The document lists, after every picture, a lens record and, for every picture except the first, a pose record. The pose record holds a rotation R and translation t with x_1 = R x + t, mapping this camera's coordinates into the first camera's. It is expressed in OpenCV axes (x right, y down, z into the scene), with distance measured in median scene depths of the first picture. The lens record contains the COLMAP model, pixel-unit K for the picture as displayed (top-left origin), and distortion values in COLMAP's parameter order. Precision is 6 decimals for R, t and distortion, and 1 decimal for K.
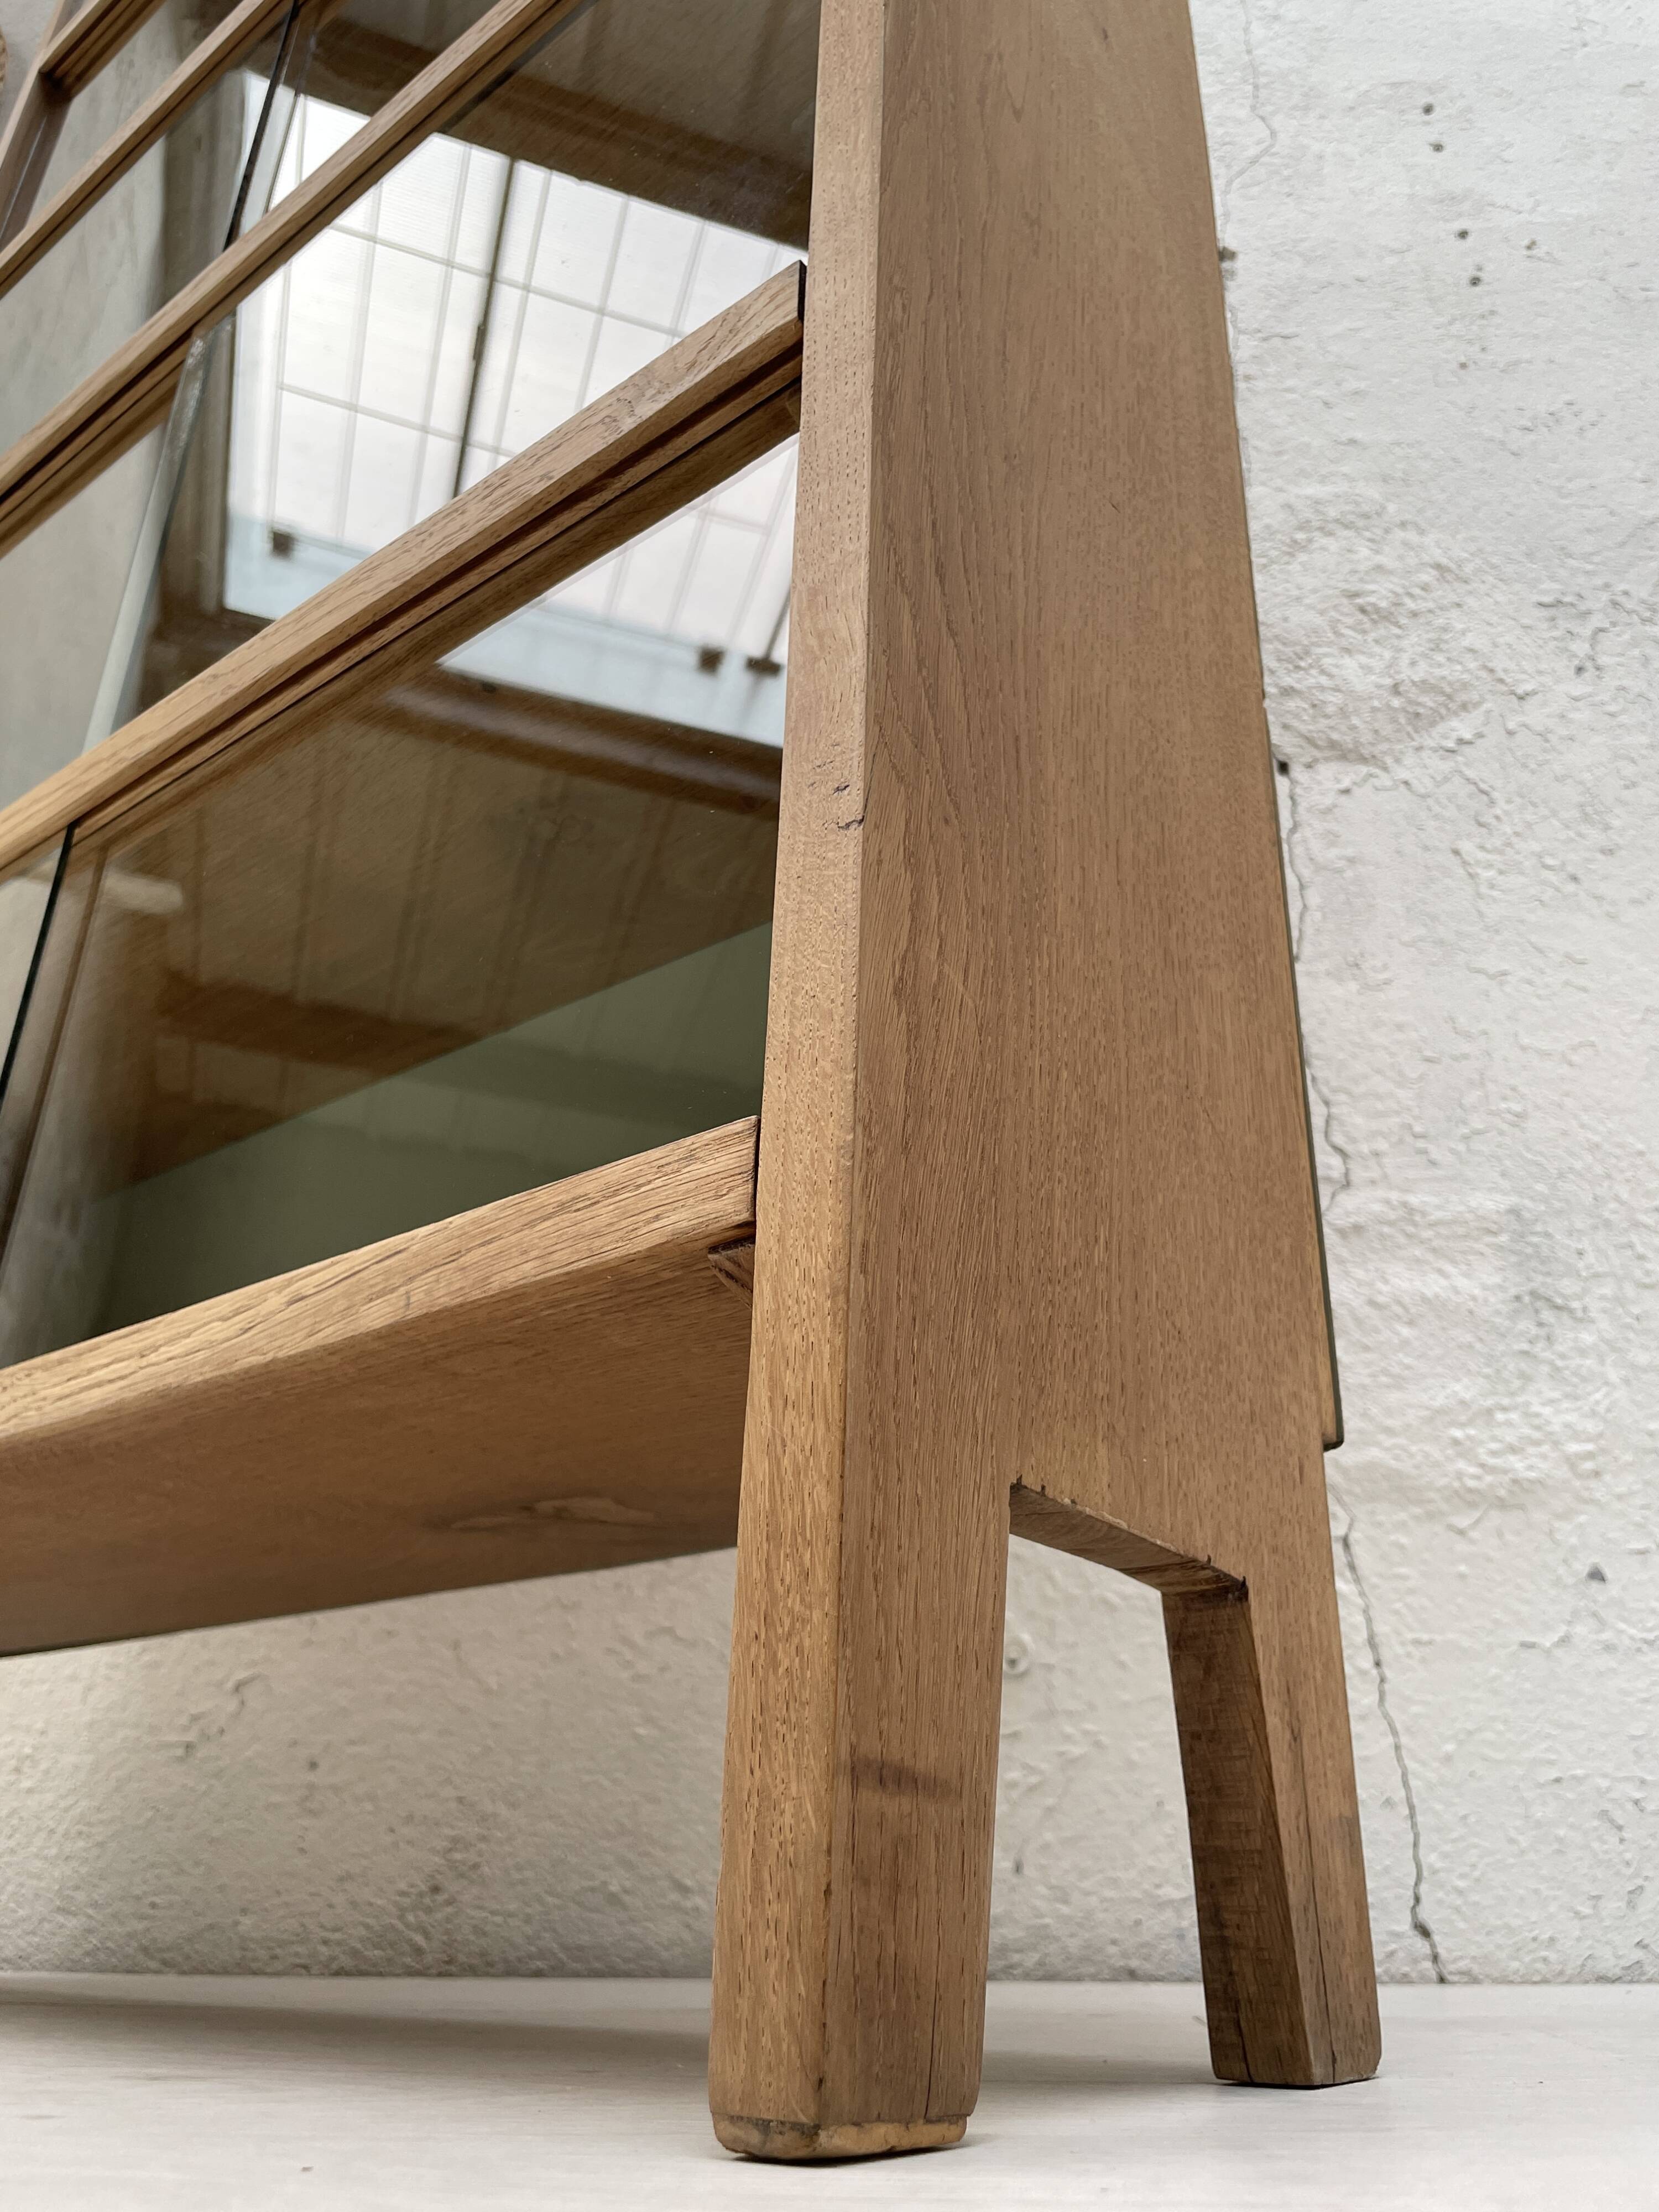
lens RADIAL K [[1628.2, 0, 839.1], [0, 1628.2, 1104.0], [0, 0, 1]] dist [0.064772, -0.093911]
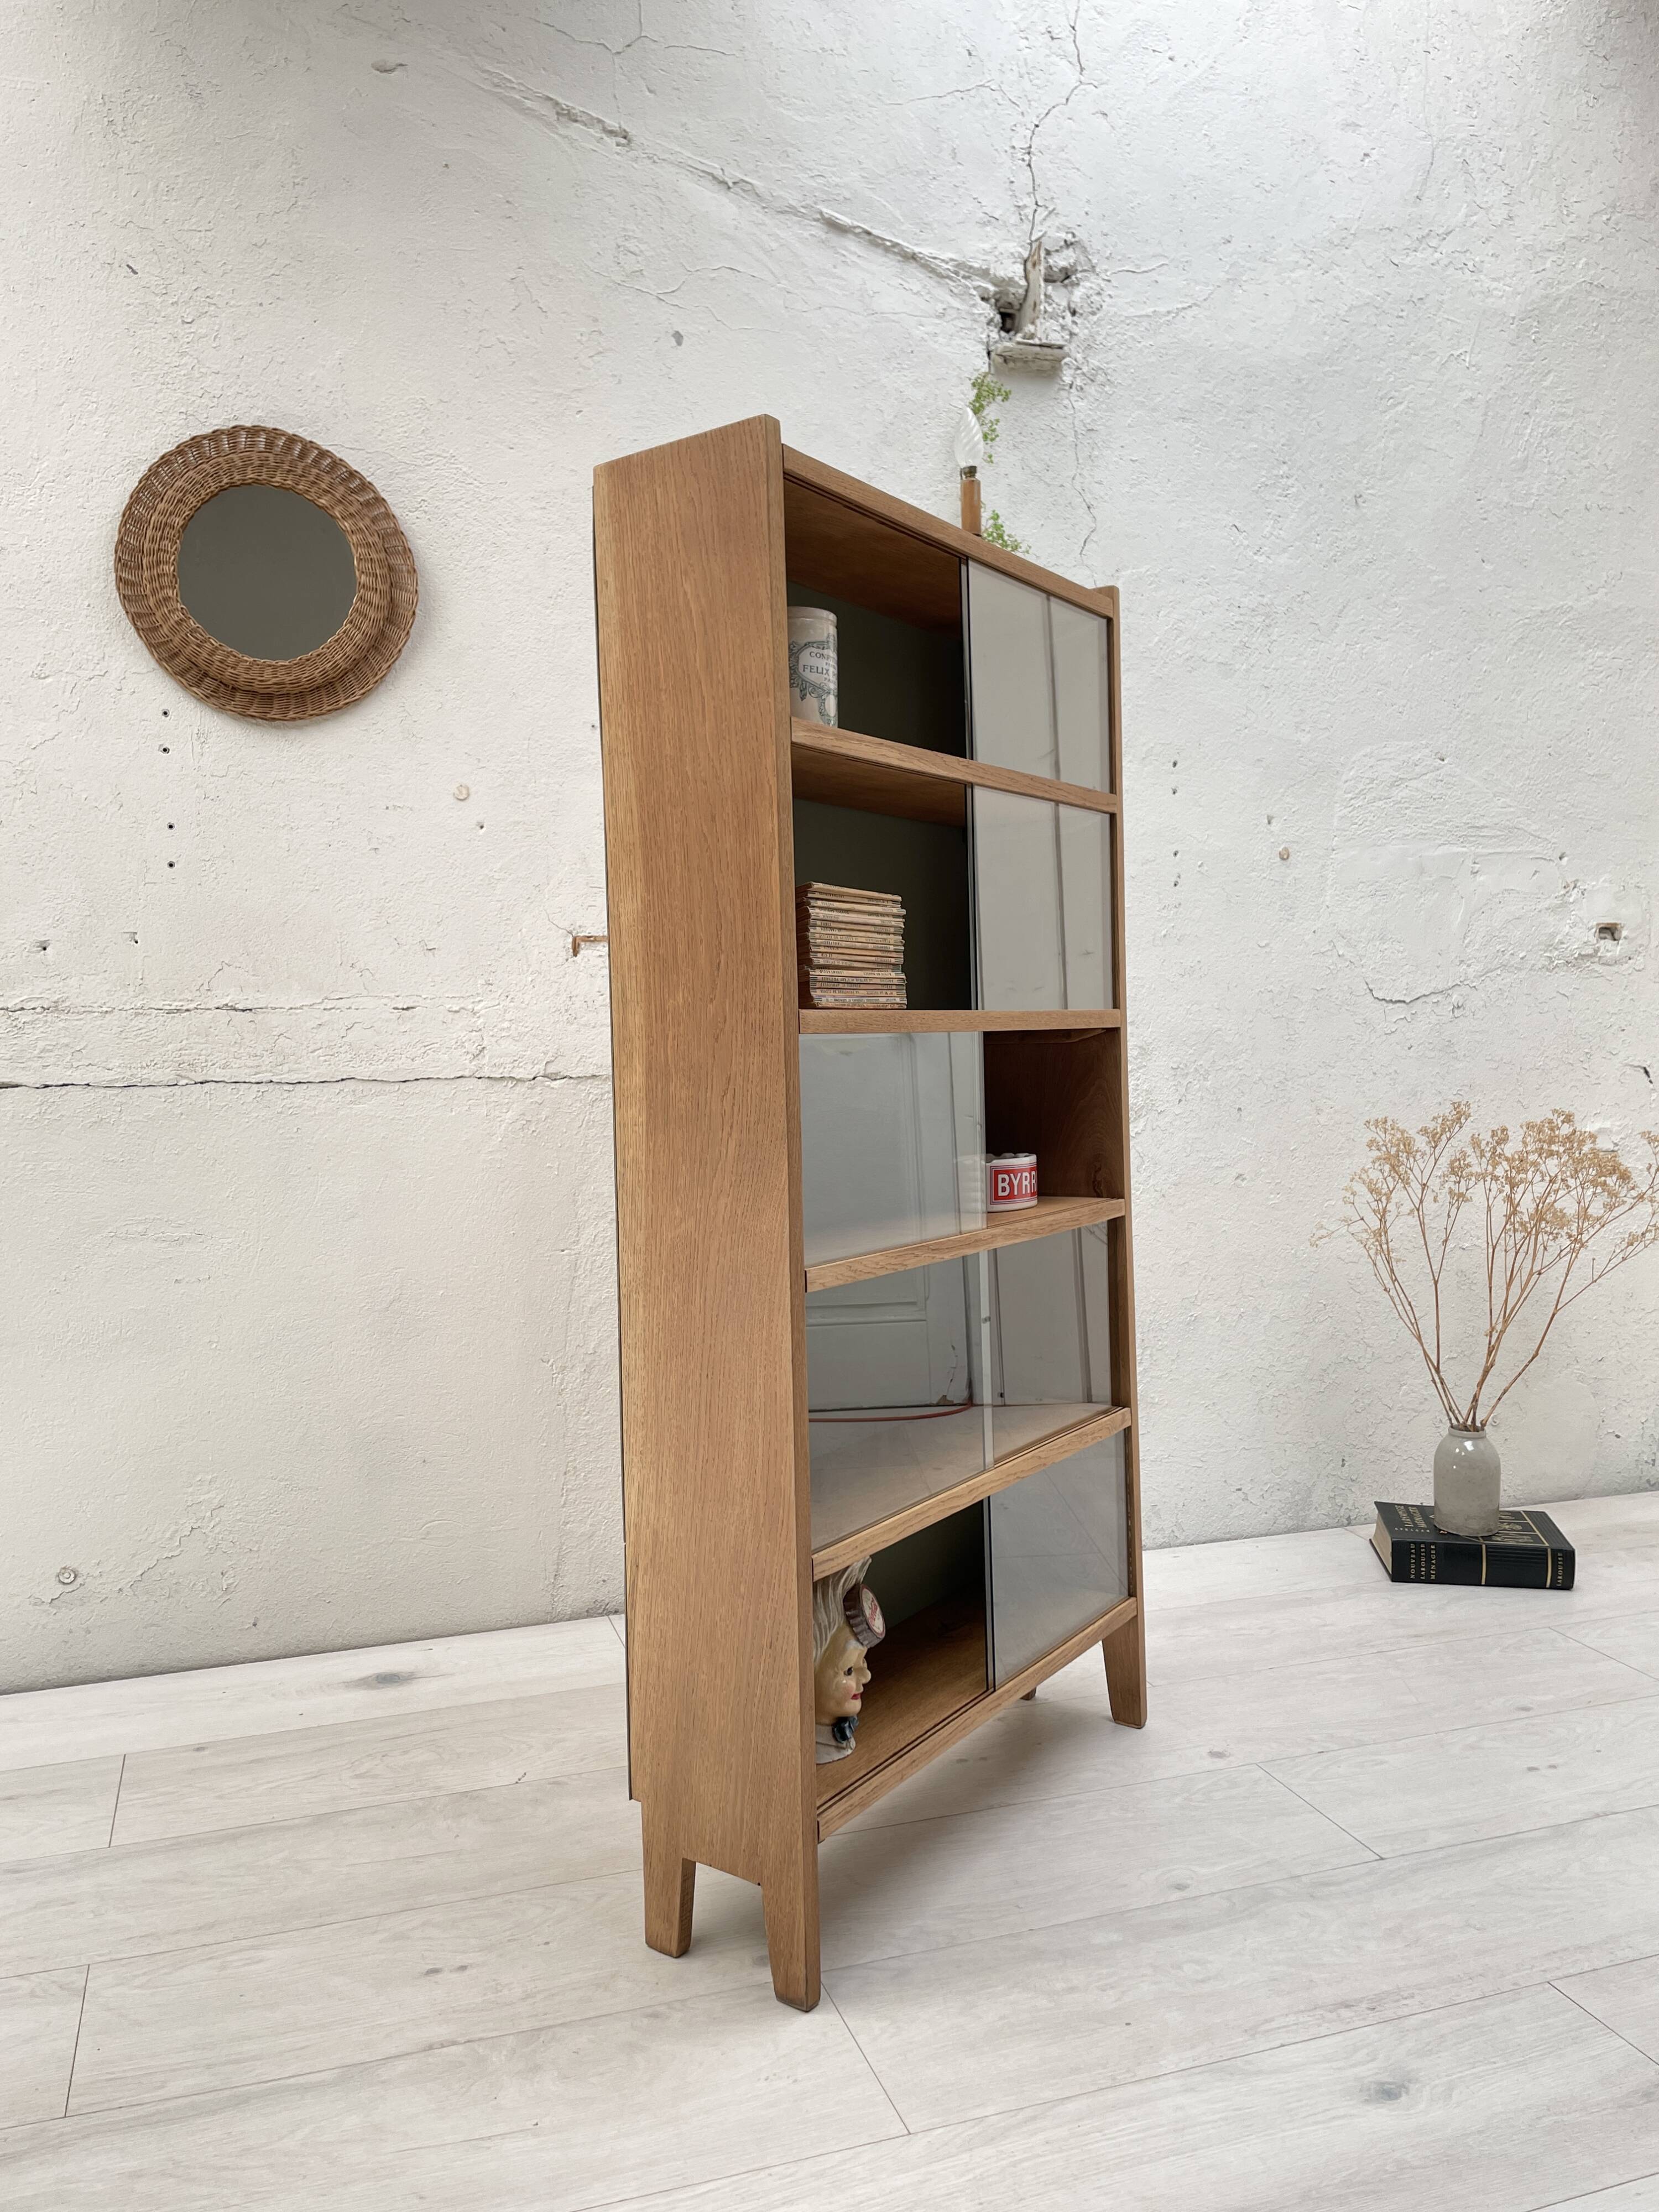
lens RADIAL K [[1661.7, 0, 830.7], [0, 1661.7, 1097.6], [0, 0, 1]] dist [0.078220, -0.100574]
pose [[0.905463, -0.028228, 0.423486, -1.374979], [-0.170384, 0.889679, 0.423604, -1.524747], [-0.388724, -0.455713, 0.800762, -1.049835]]
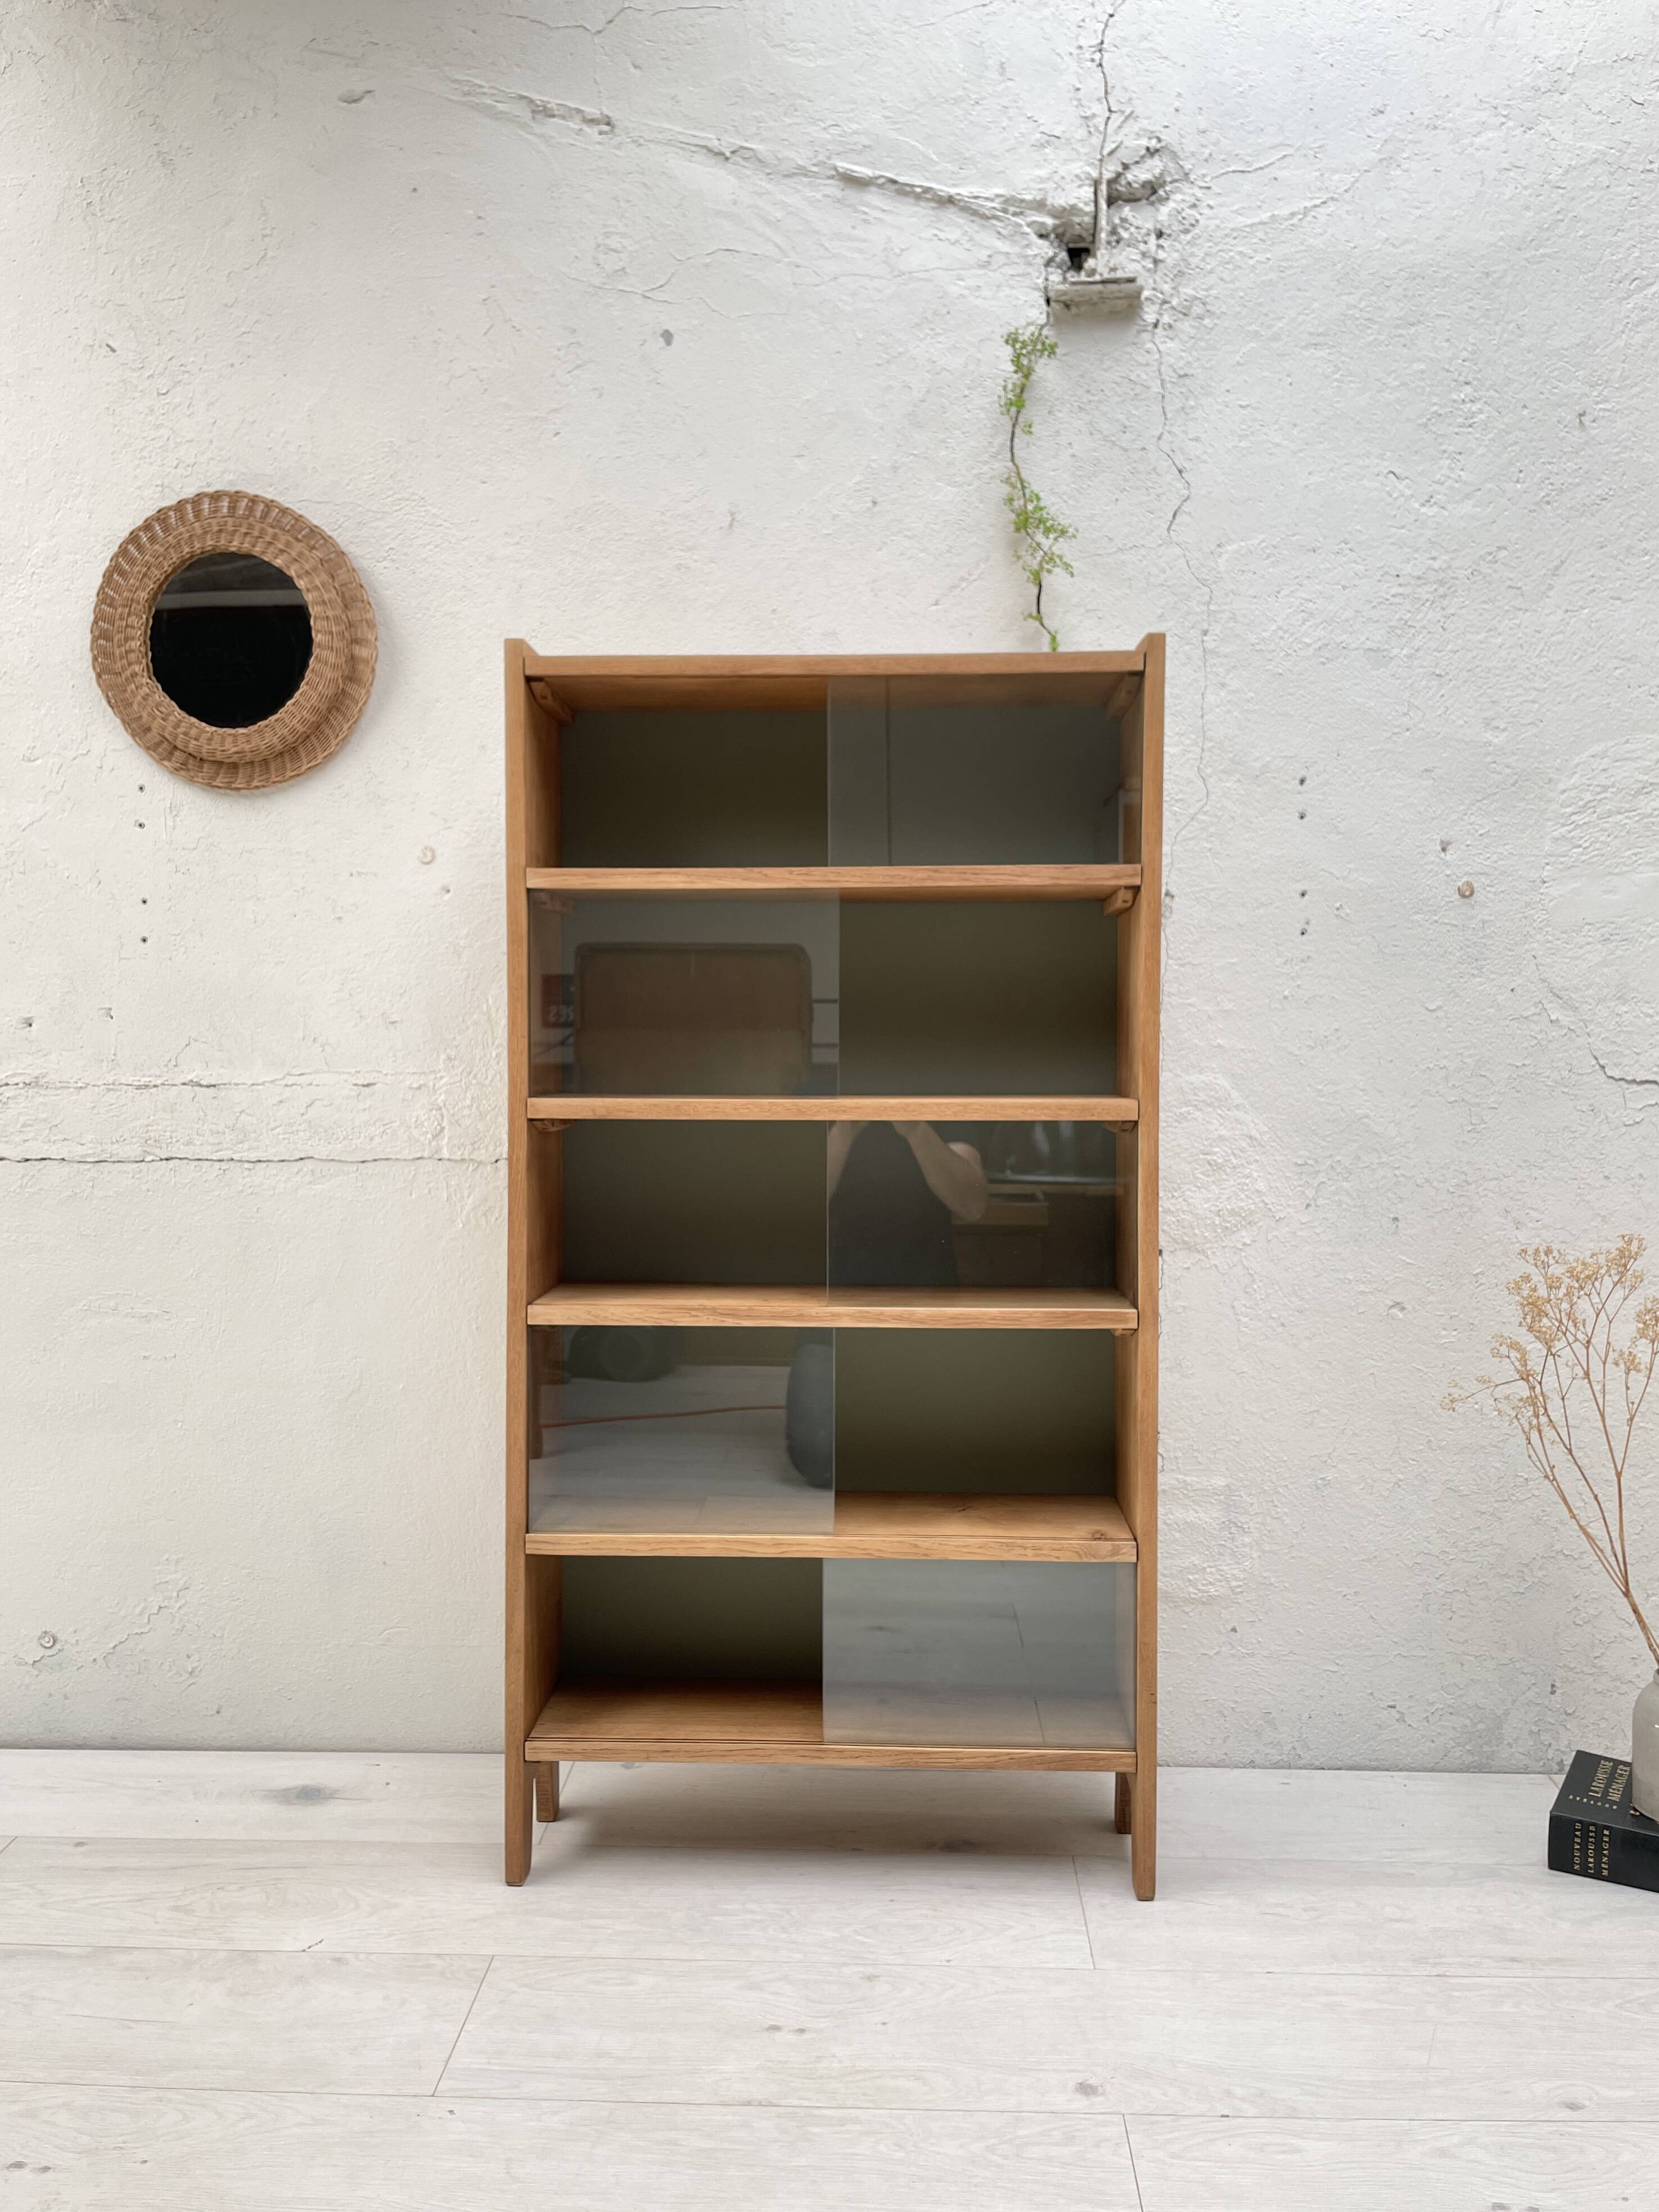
lens RADIAL K [[1711.6, 0, 829.4], [0, 1711.6, 1098.1], [0, 0, 1]] dist [0.075615, -0.100792]
pose [[0.997766, -0.006109, 0.066525, -0.338909], [-0.025156, 0.888155, 0.458855, -1.601094], [-0.061888, -0.459503, 0.886017, -0.947874]]
